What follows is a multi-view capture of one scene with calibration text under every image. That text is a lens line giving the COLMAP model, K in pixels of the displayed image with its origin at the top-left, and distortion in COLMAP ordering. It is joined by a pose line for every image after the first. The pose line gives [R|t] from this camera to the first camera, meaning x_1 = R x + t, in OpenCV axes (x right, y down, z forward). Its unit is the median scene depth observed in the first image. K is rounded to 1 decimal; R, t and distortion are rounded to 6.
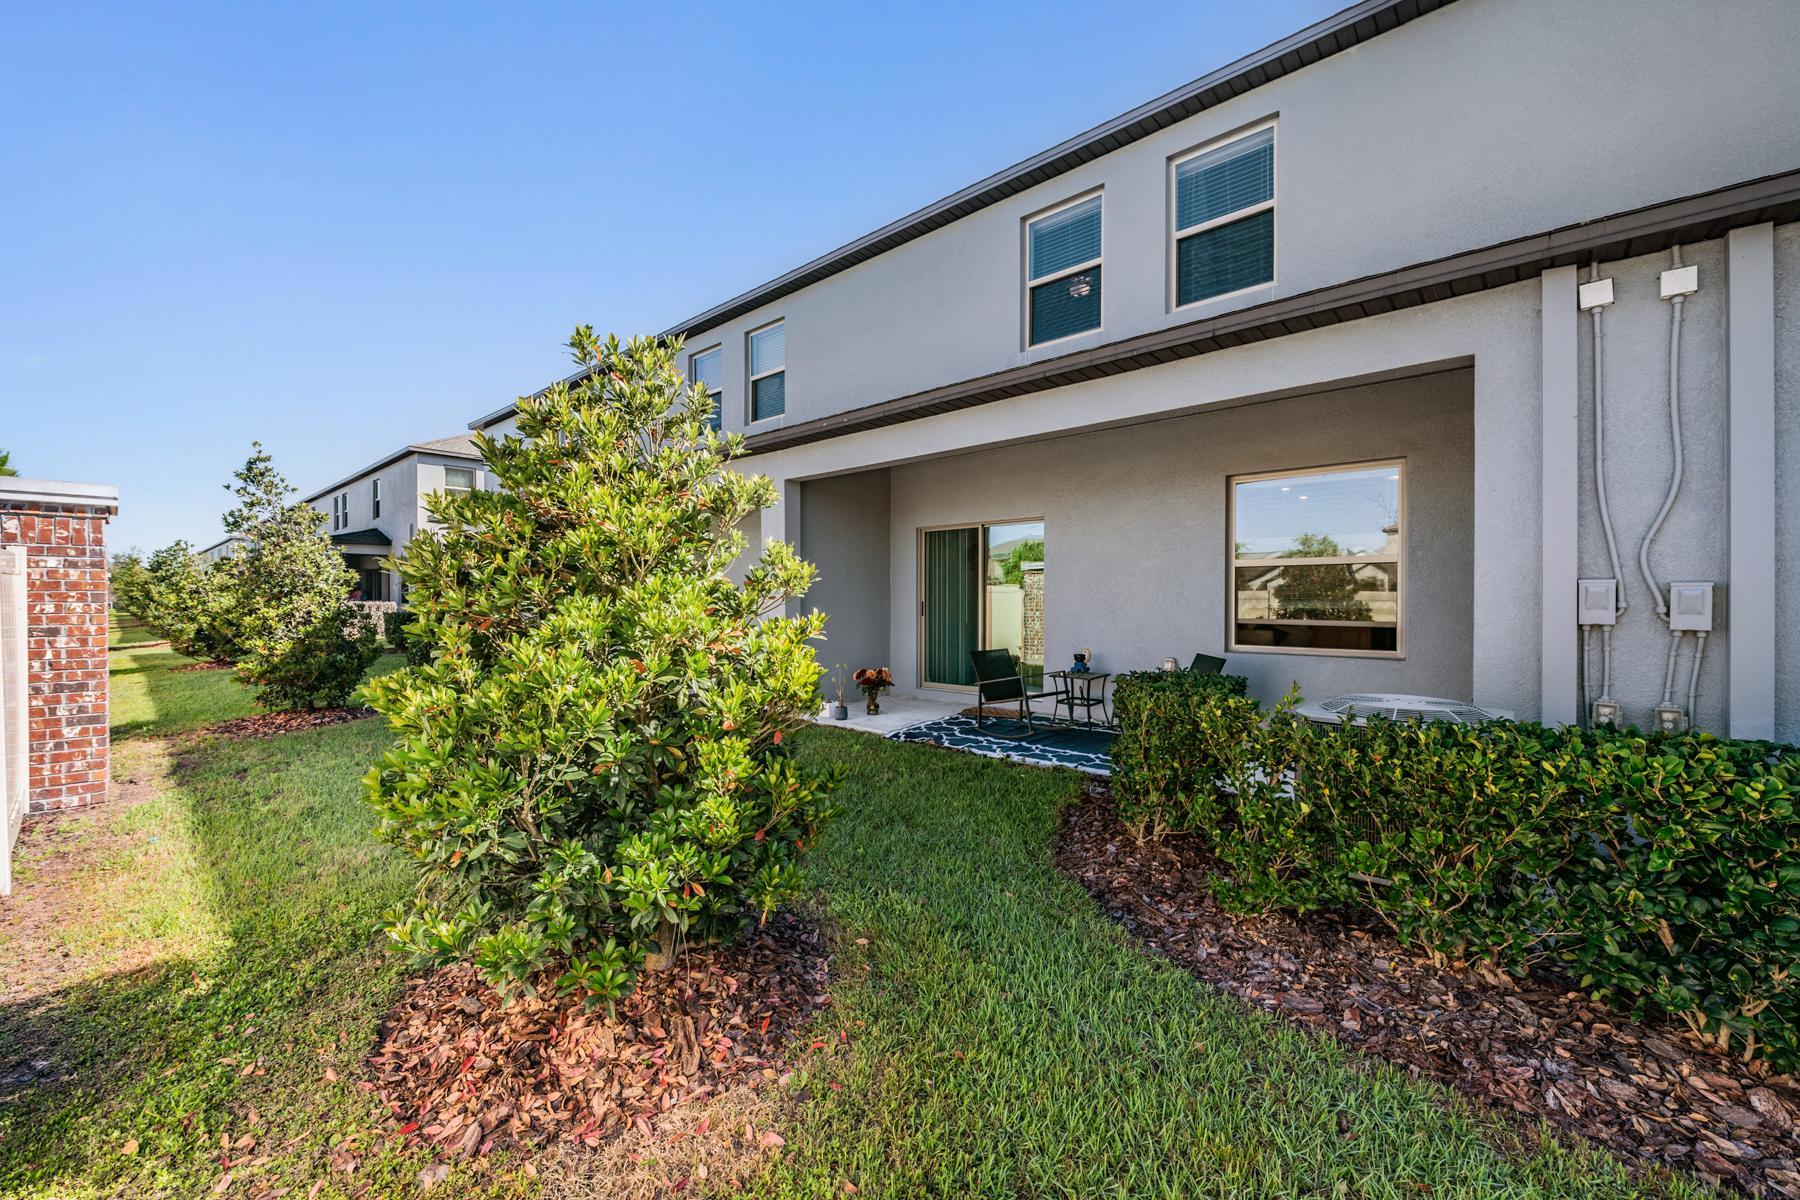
lens RADIAL K [[713.0, 0, 903.0], [0, 713.0, 600.8], [0, 0, 1]] dist [-0.009232, -0.000137]
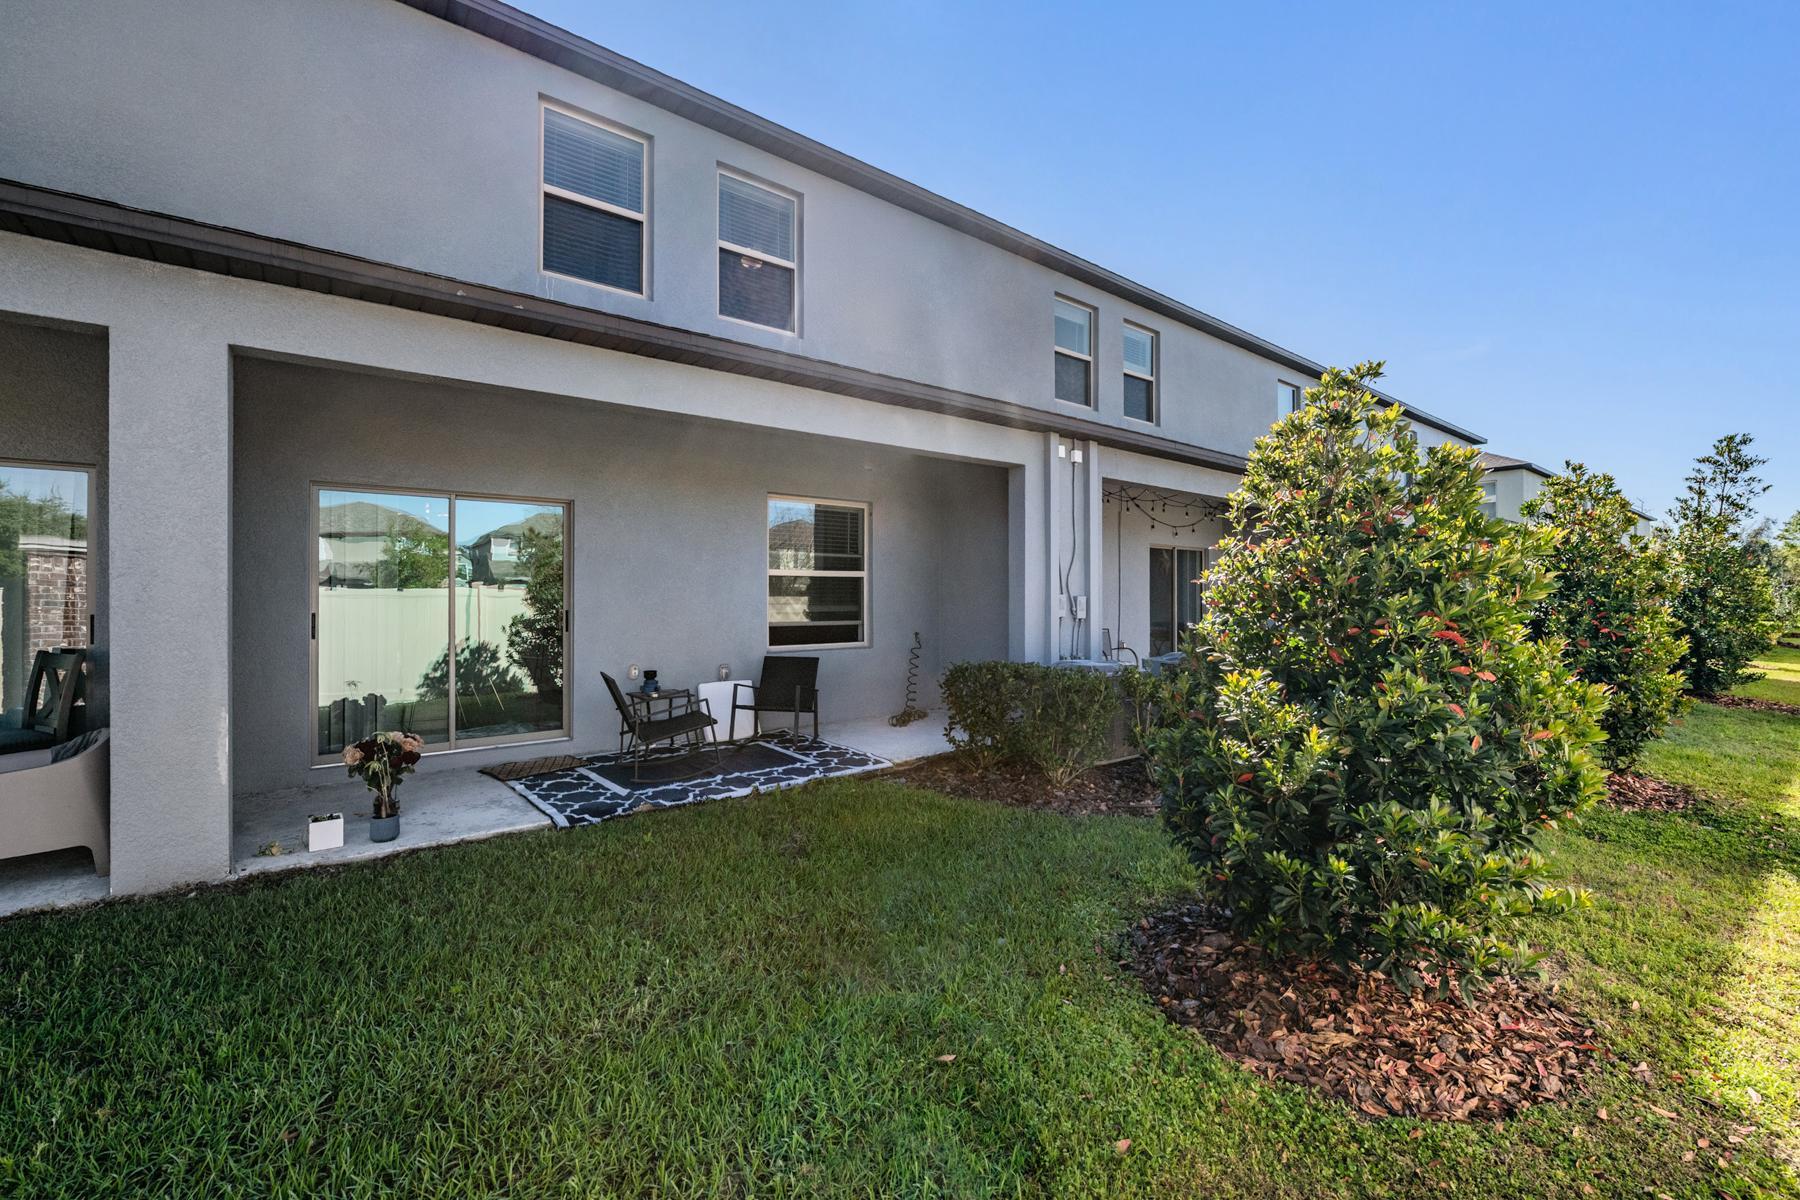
lens RADIAL K [[713.0, 0, 903.0], [0, 713.0, 600.8], [0, 0, 1]] dist [-0.009232, -0.000137]
pose [[0.186228, -0.008987, 0.982466, -1.745828], [-0.000274, 0.999958, 0.009199, -0.055496], [-0.982507, -0.001983, 0.186217, 1.741518]]
